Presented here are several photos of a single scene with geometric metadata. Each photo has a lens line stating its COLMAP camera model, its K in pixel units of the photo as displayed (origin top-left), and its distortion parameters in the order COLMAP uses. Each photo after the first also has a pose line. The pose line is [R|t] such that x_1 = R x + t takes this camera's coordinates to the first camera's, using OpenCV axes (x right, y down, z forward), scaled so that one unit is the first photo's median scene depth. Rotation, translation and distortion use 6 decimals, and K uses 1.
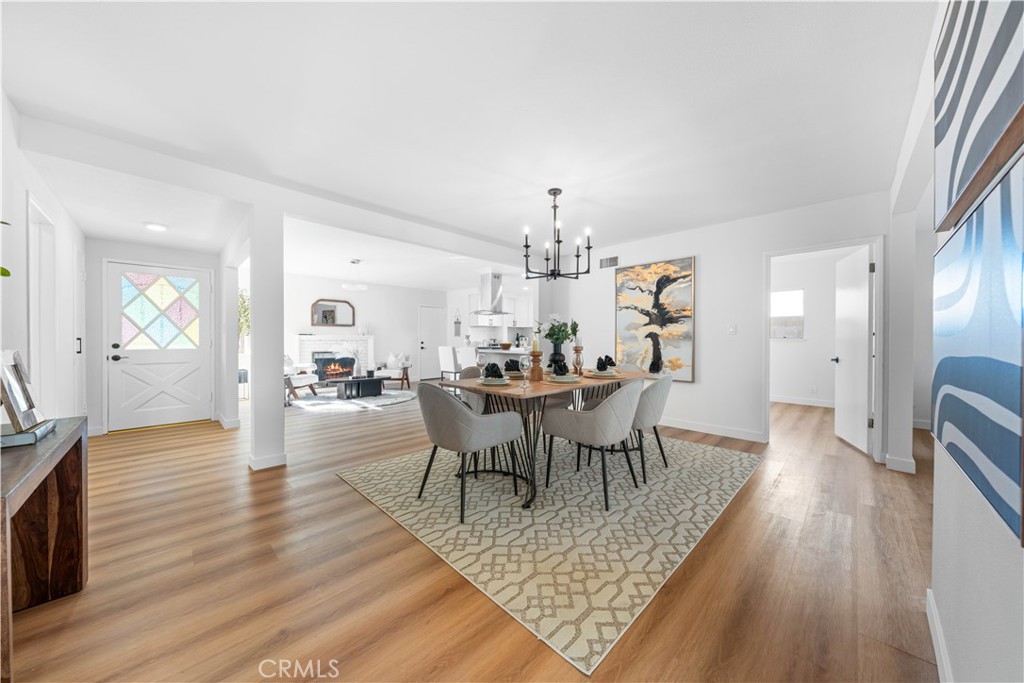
lens RADIAL K [[346.9, 0, 514.4], [0, 346.9, 342.6], [0, 0, 1]] dist [0.000509, 0.000128]
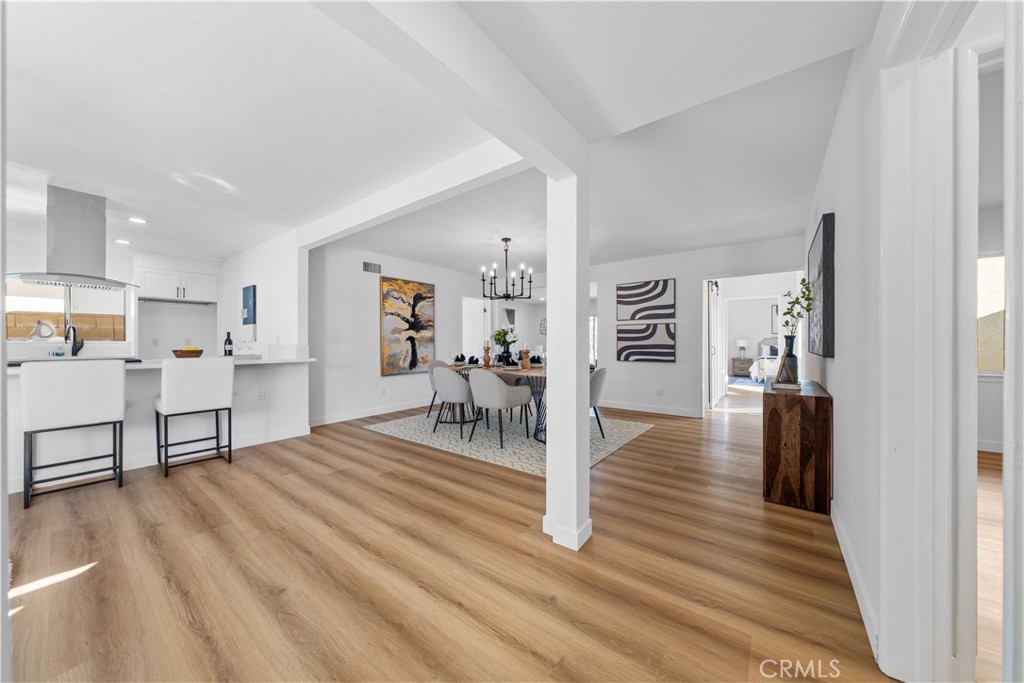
lens RADIAL K [[346.9, 0, 514.4], [0, 346.9, 342.6], [0, 0, 1]] dist [0.000509, 0.000128]
pose [[-0.132232, -0.005501, 0.991204, -0.914672], [0.009232, 0.999934, 0.006781, -0.011501], [-0.991176, 0.010048, -0.132172, 0.806661]]
